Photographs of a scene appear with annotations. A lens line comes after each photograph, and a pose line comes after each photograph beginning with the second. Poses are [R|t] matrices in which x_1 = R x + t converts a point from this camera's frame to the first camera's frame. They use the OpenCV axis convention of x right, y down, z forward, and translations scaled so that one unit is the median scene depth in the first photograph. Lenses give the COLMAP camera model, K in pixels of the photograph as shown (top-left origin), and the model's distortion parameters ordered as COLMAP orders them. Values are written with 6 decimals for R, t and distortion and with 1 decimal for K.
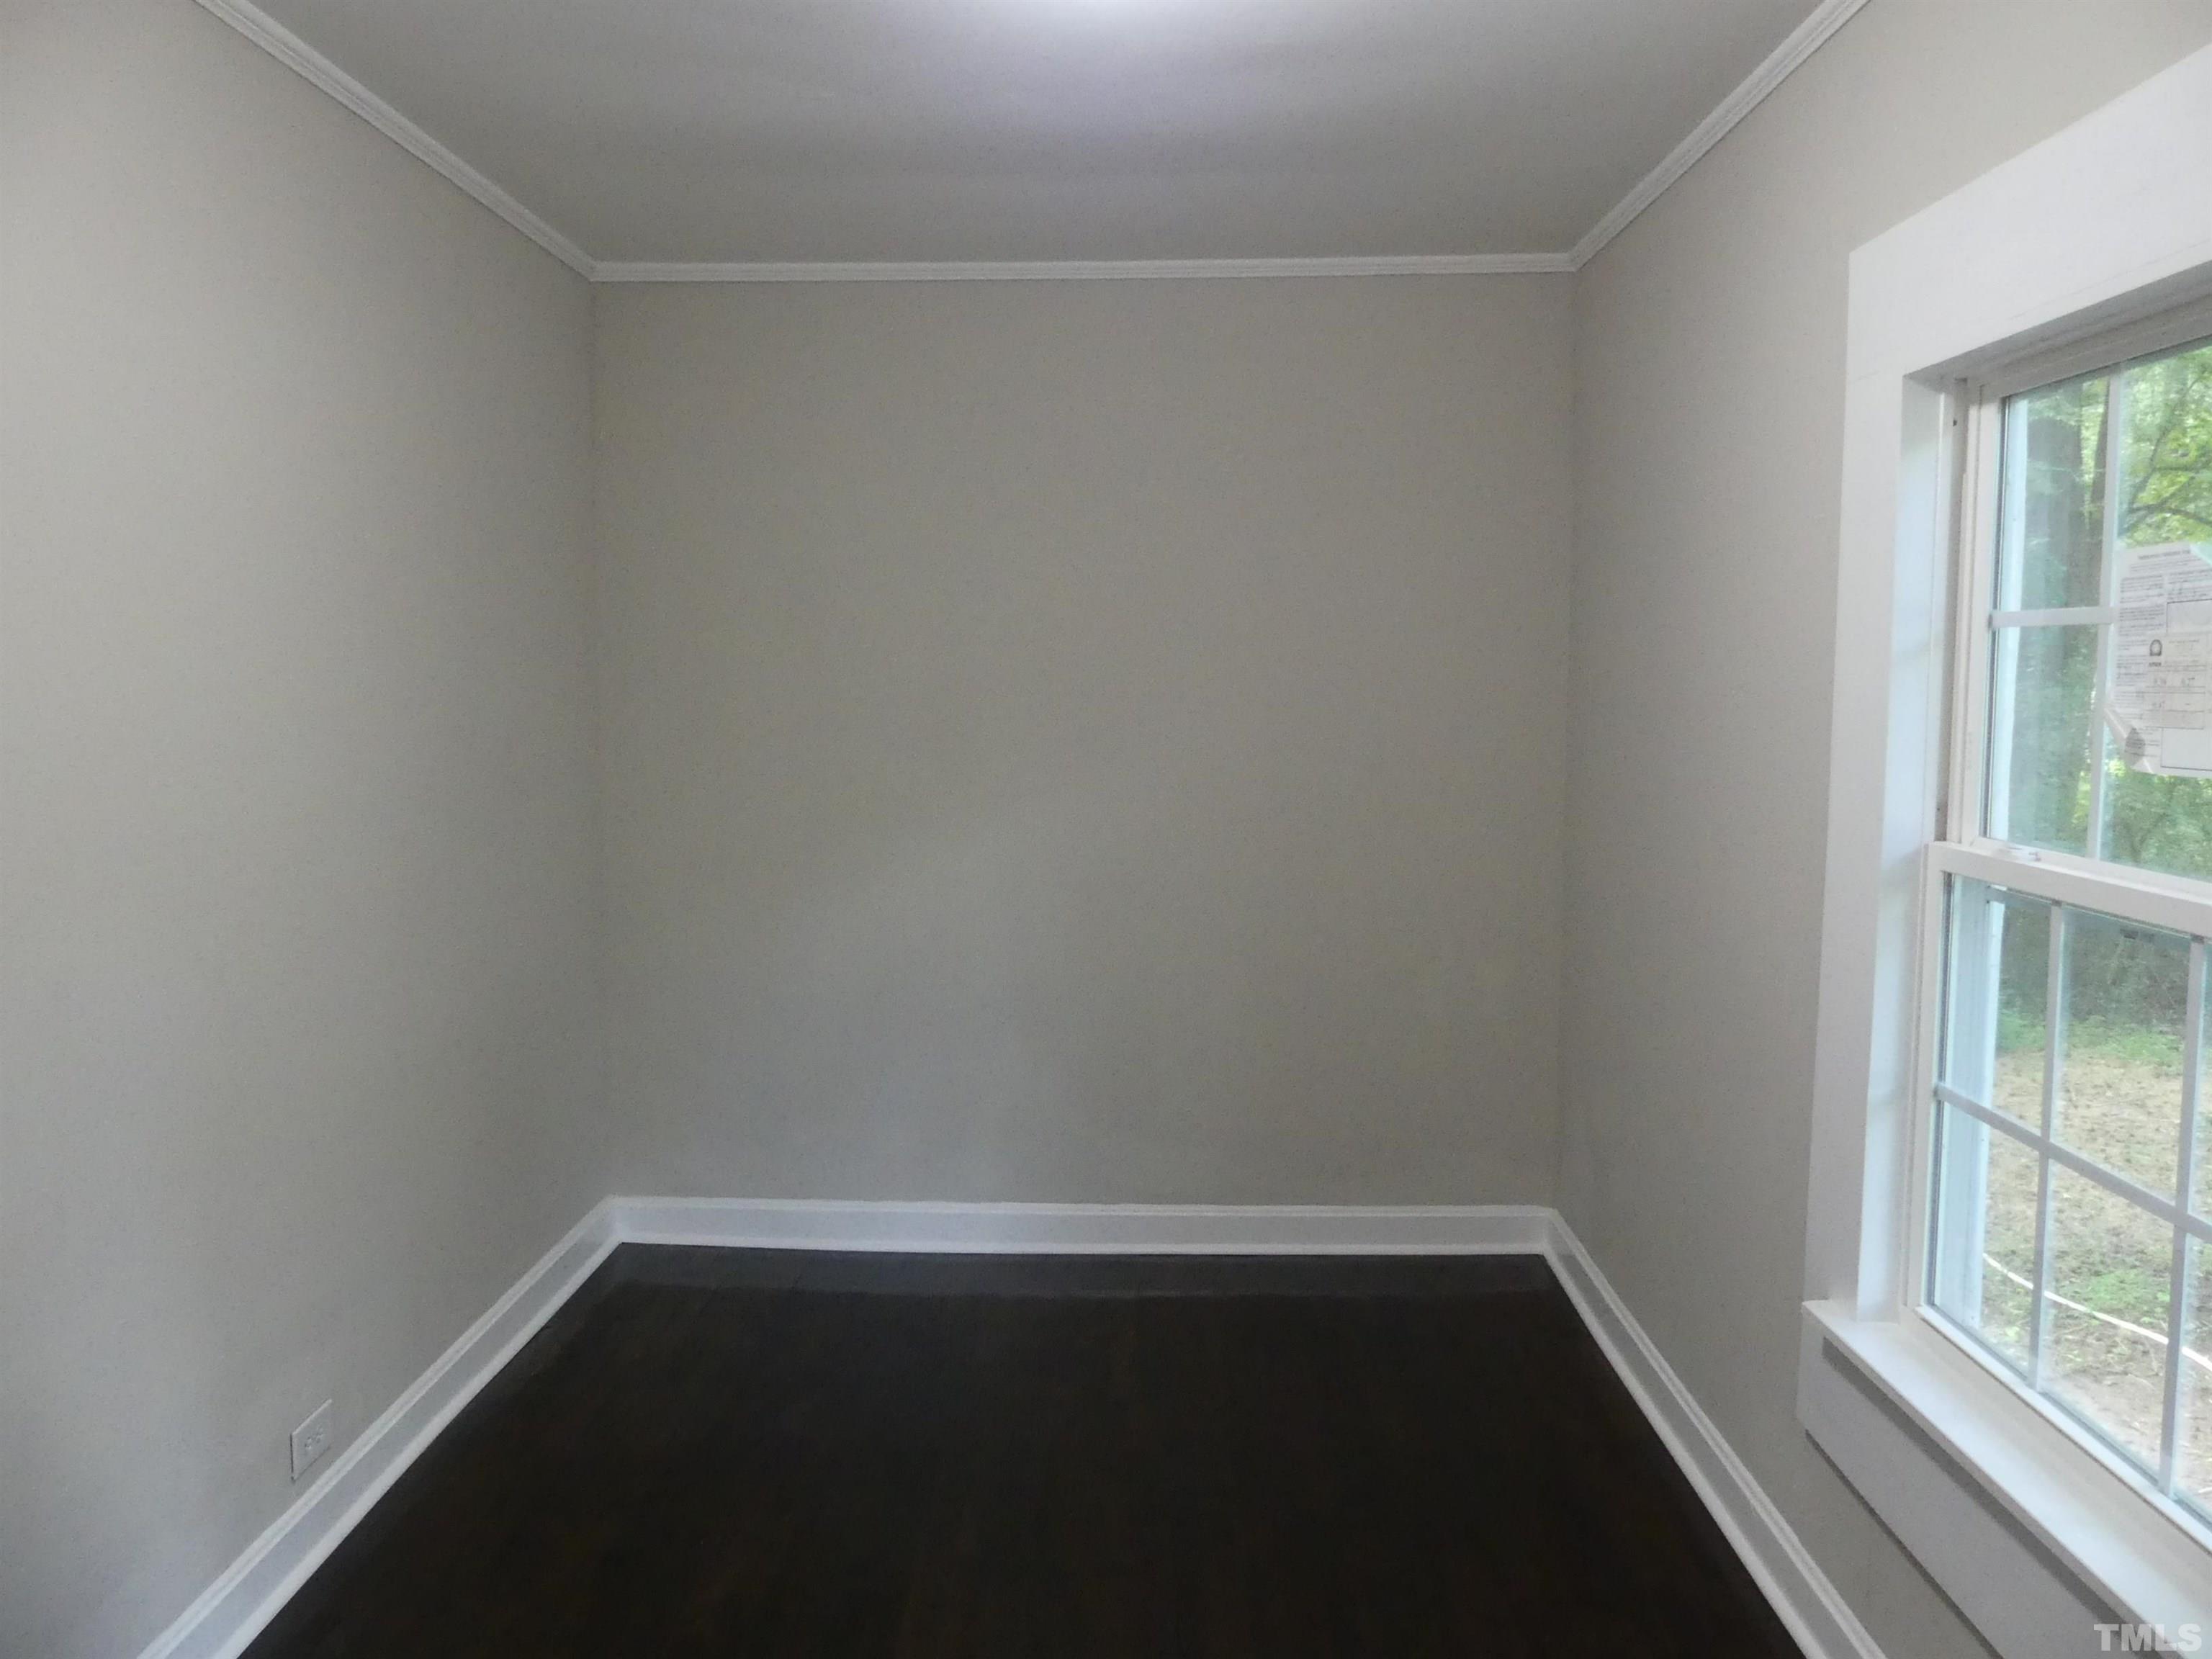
lens RADIAL K [[1677.7, 0, 1110.0], [0, 1677.7, 824.5], [0, 0, 1]] dist [-0.034593, 0.045212]
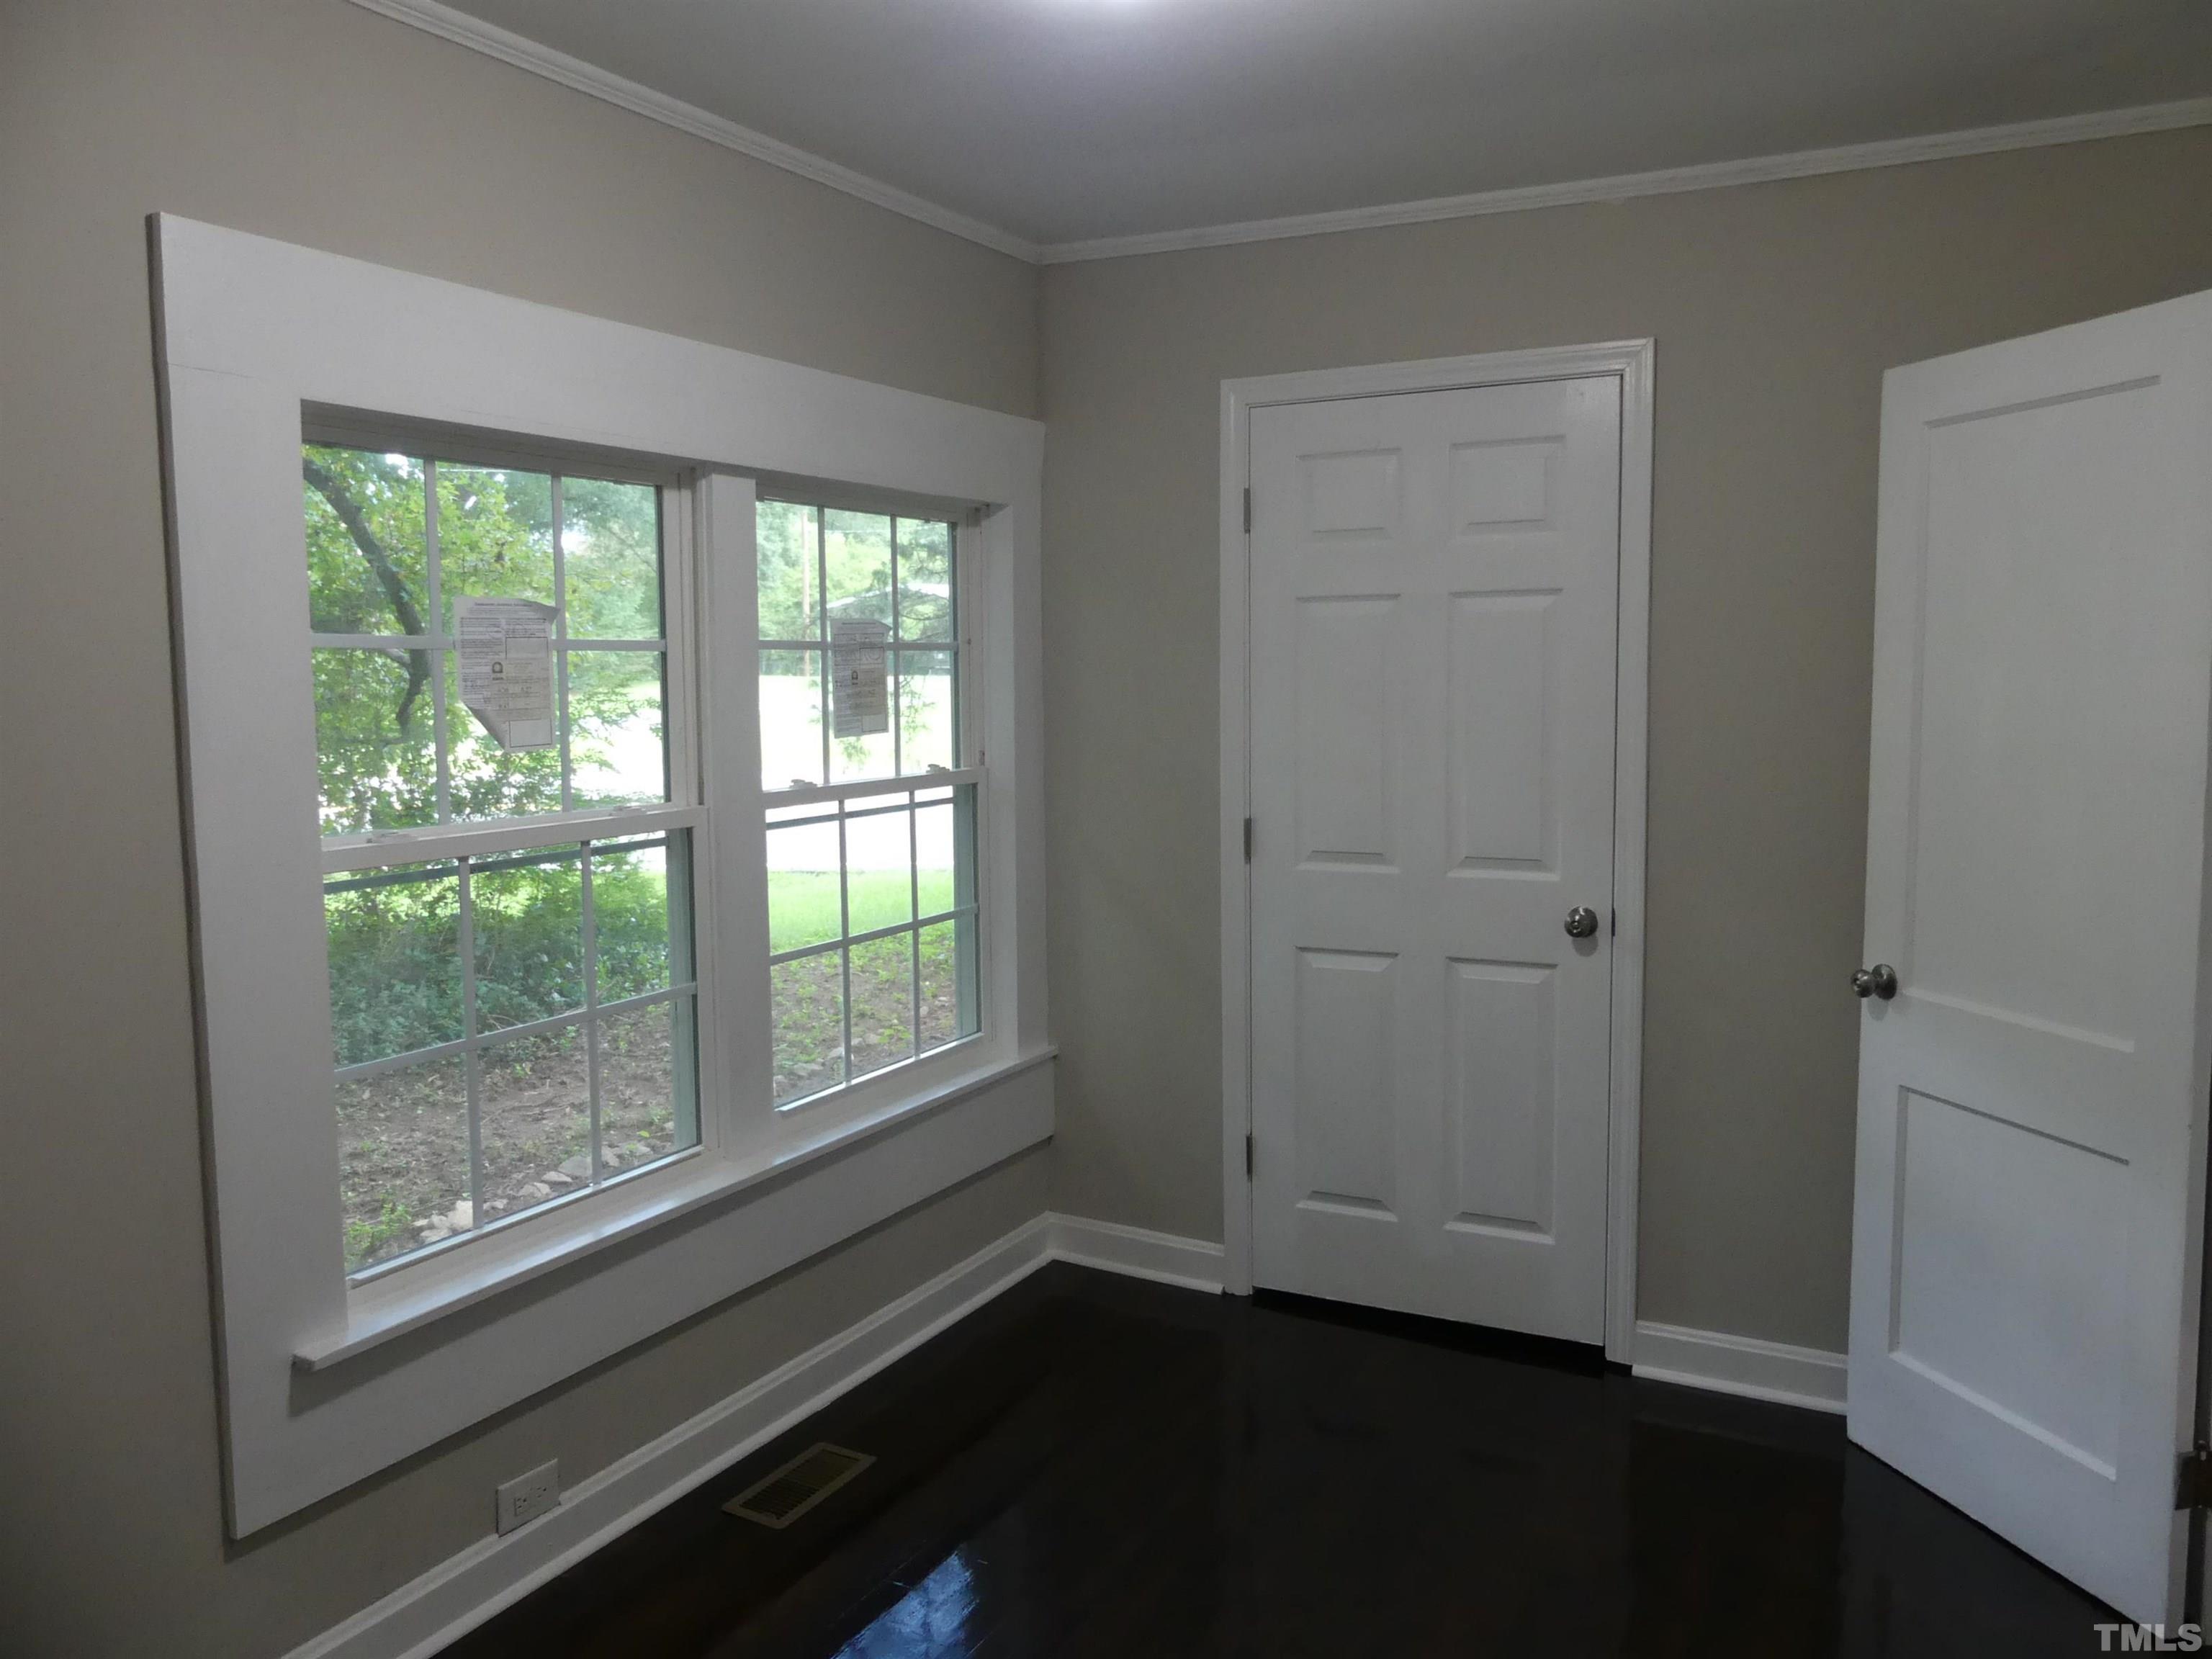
lens RADIAL K [[1677.7, 0, 1127.8], [0, 1677.7, 824.4], [0, 0, 1]] dist [-0.034593, 0.045212]
pose [[-0.894281, -0.029959, 0.446501, -0.528547], [0.053189, 0.983568, 0.172526, -0.193861], [-0.444333, 0.178036, -0.877993, 2.064132]]
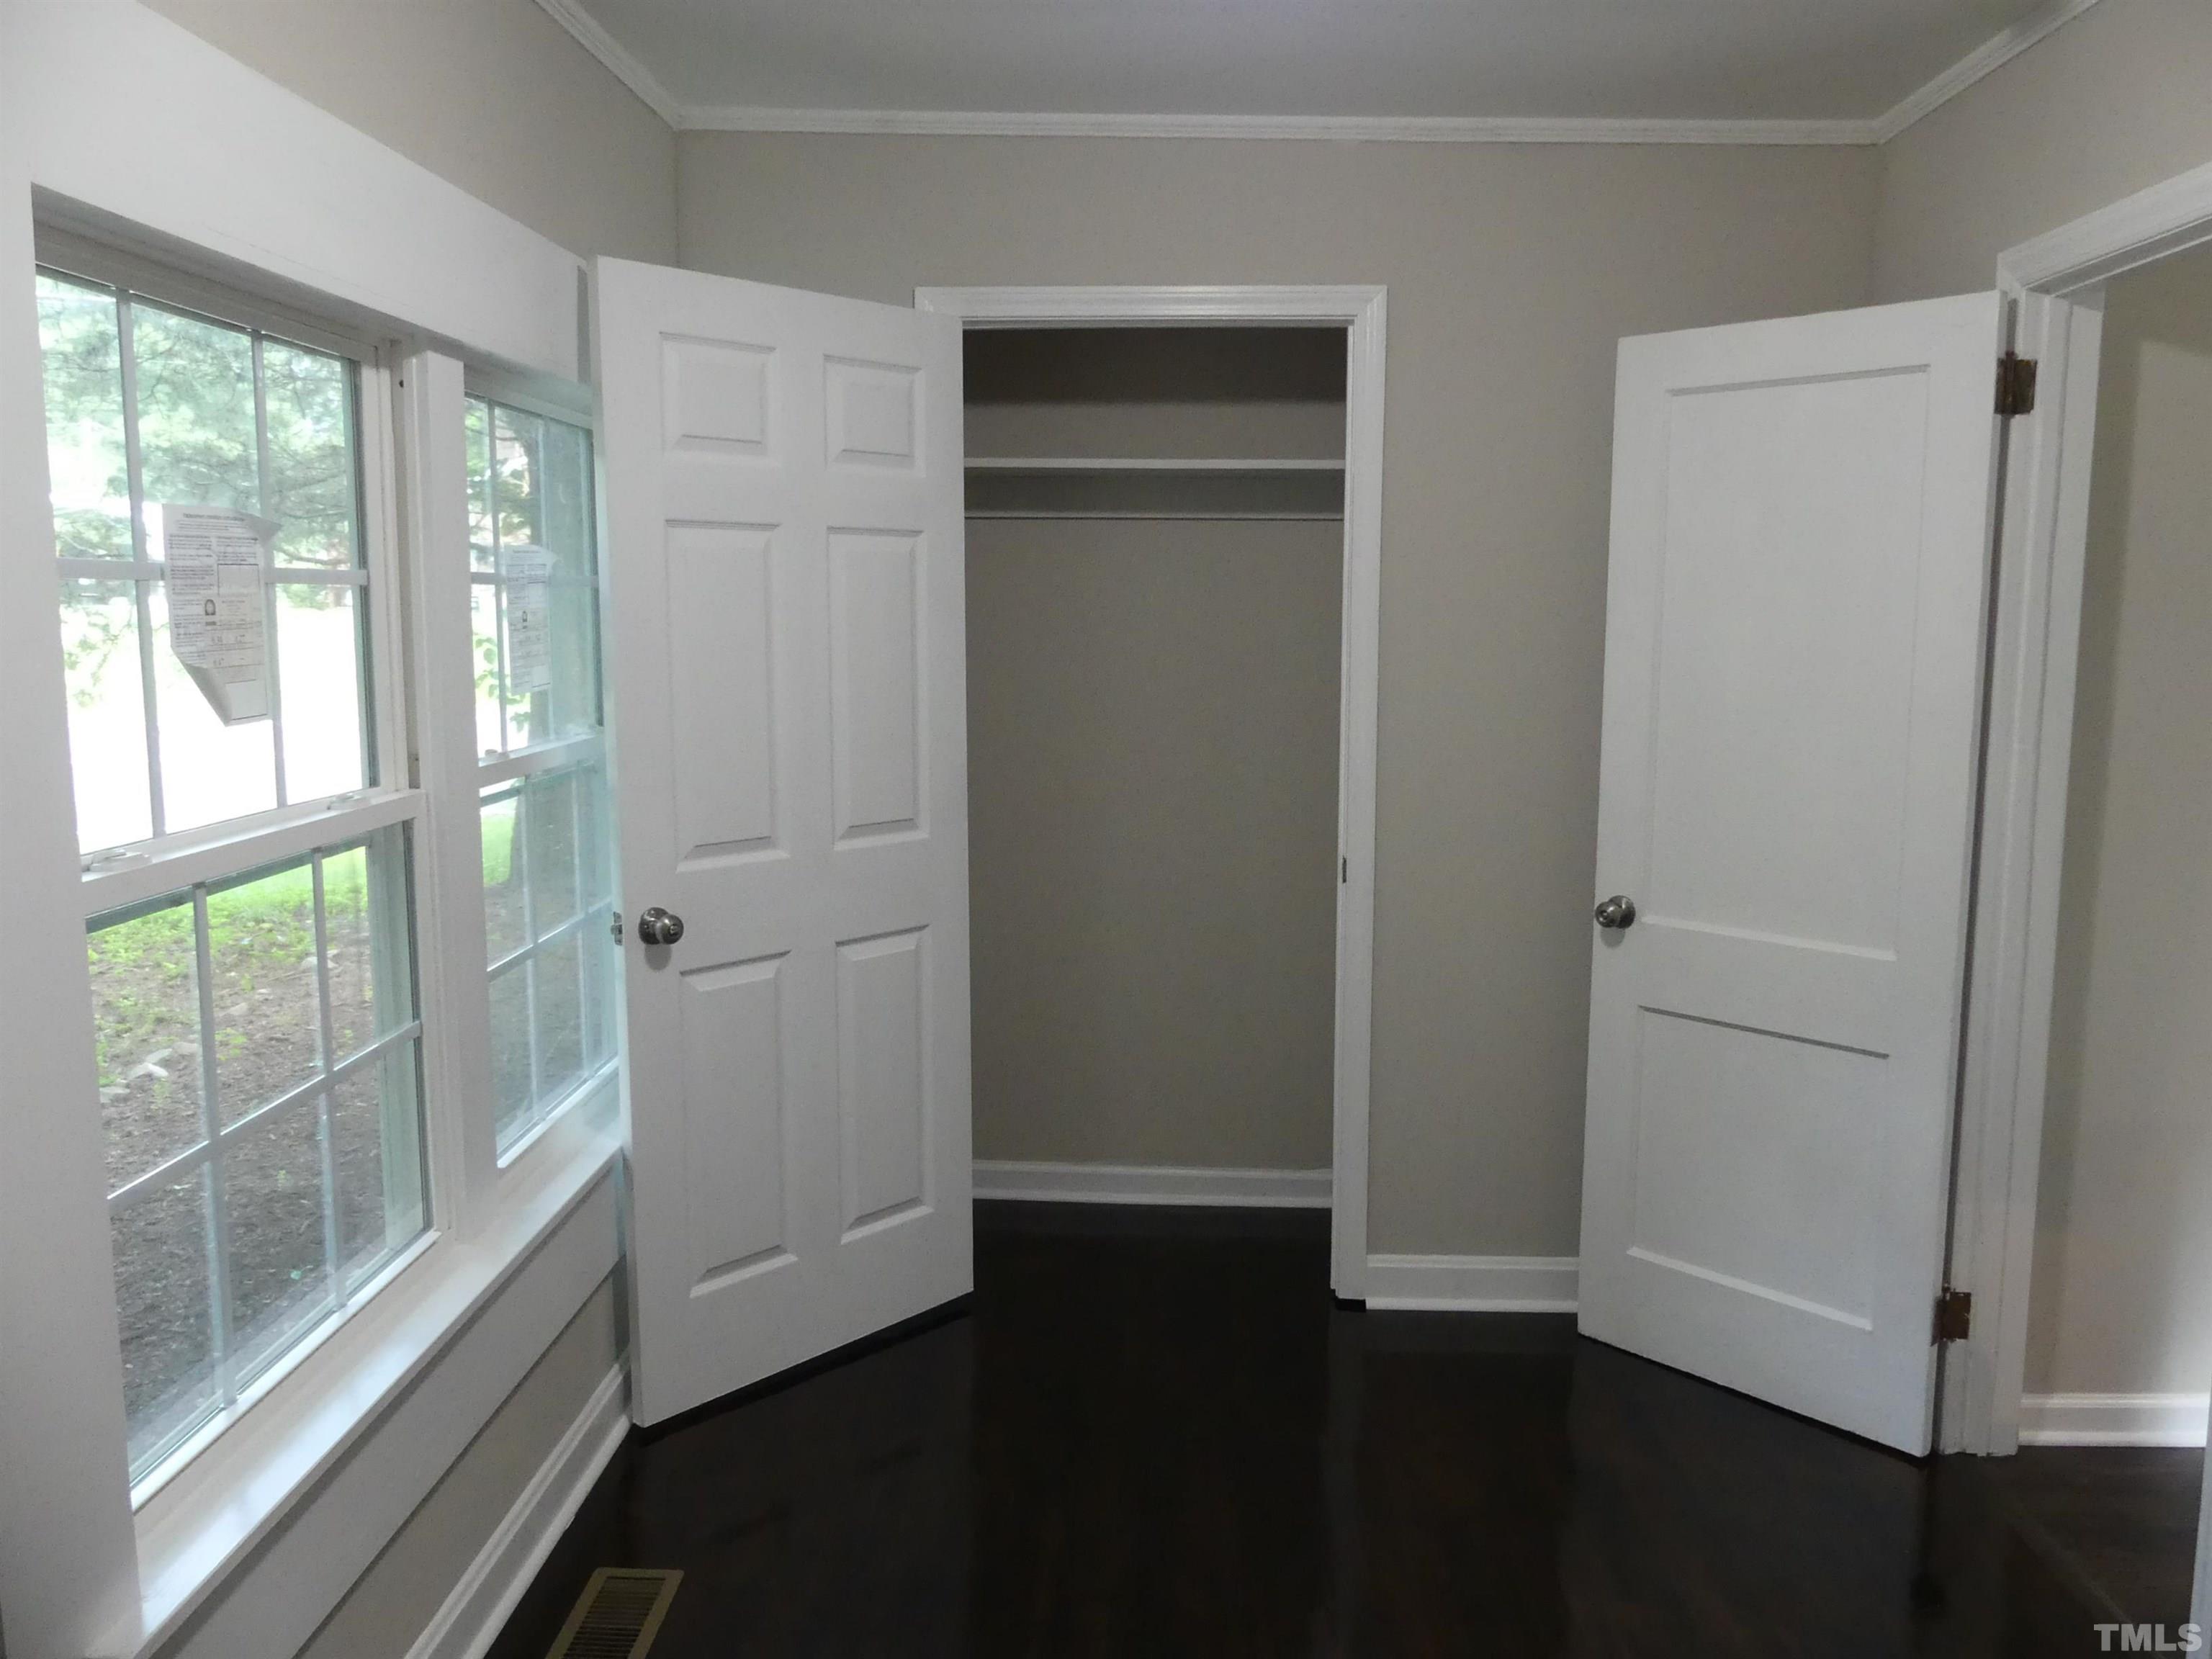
lens RADIAL K [[1677.7, 0, 1124.1], [0, 1677.7, 822.2], [0, 0, 1]] dist [-0.034593, 0.045212]
pose [[-0.999998, 0.000041, -0.001813, 0.066016], [-0.000363, 0.974953, 0.222411, -0.205054], [0.001777, 0.222411, -0.974951, 2.026952]]
